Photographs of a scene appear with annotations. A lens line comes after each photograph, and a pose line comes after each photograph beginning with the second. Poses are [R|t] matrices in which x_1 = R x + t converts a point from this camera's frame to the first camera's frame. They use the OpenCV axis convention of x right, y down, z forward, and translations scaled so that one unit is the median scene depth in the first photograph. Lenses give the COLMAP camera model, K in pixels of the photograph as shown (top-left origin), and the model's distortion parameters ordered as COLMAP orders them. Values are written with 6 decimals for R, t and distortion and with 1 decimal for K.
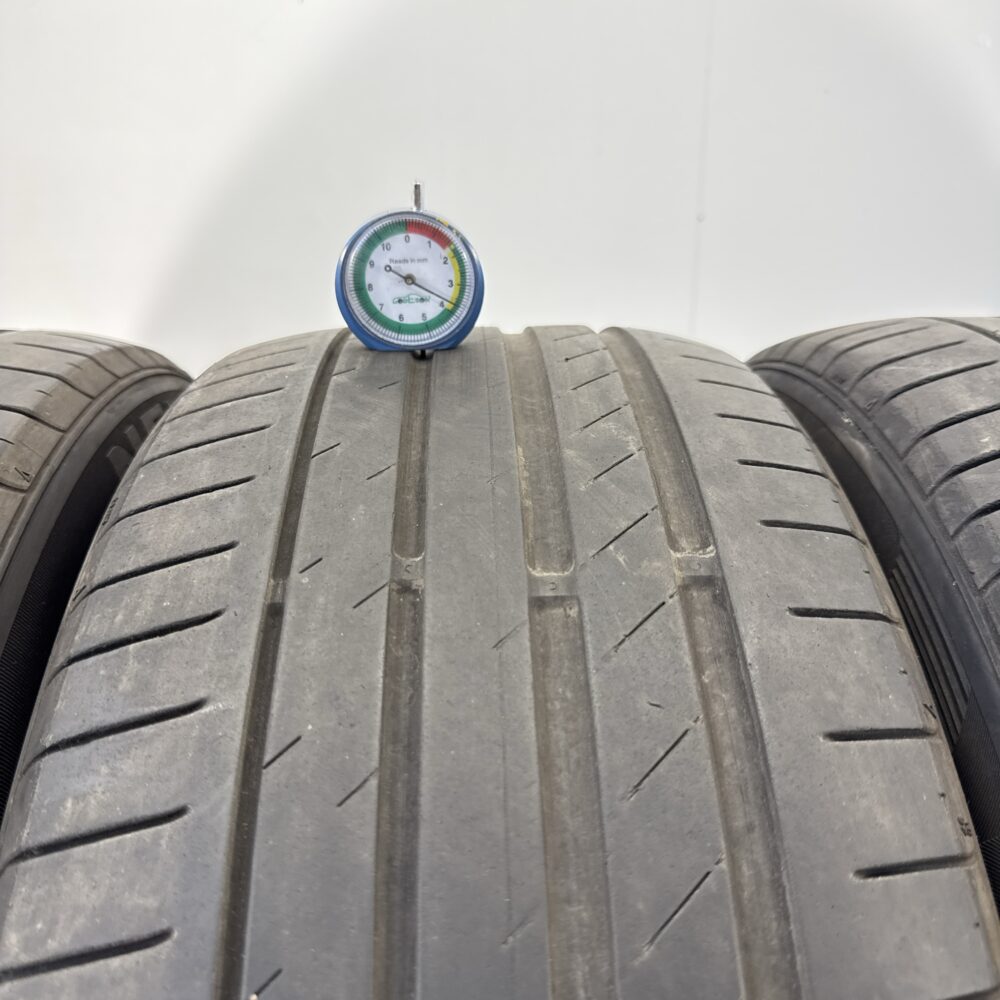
lens RADIAL K [[934.9, 0, 500.0], [0, 934.9, 500.0], [0, 0, 1]] dist [0.144230, -0.344548]
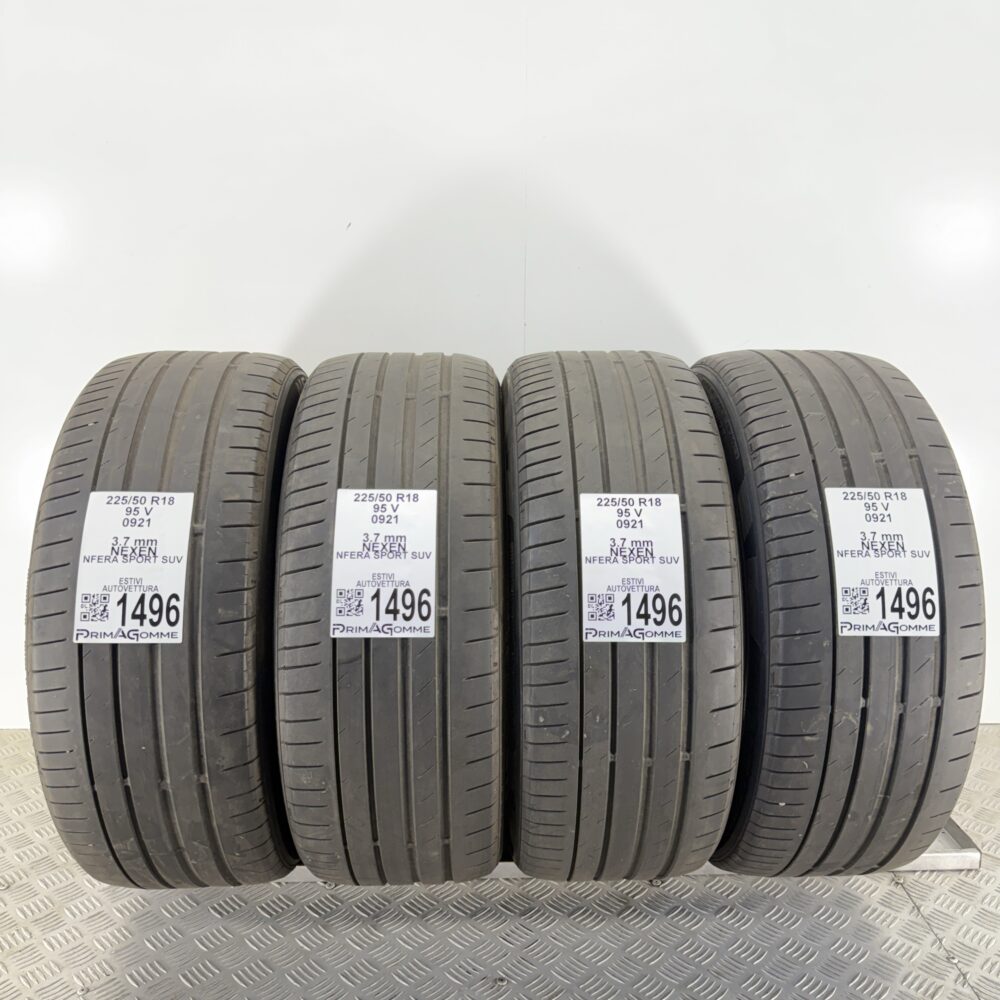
lens RADIAL K [[934.9, 0, 500.0], [0, 934.9, 500.0], [0, 0, 1]] dist [0.144230, -0.344548]
pose [[0.999718, -0.005817, -0.023029, 0.568328], [0.002864, 0.991994, -0.126250, 1.122988], [0.023579, 0.126148, 0.991731, -3.283708]]
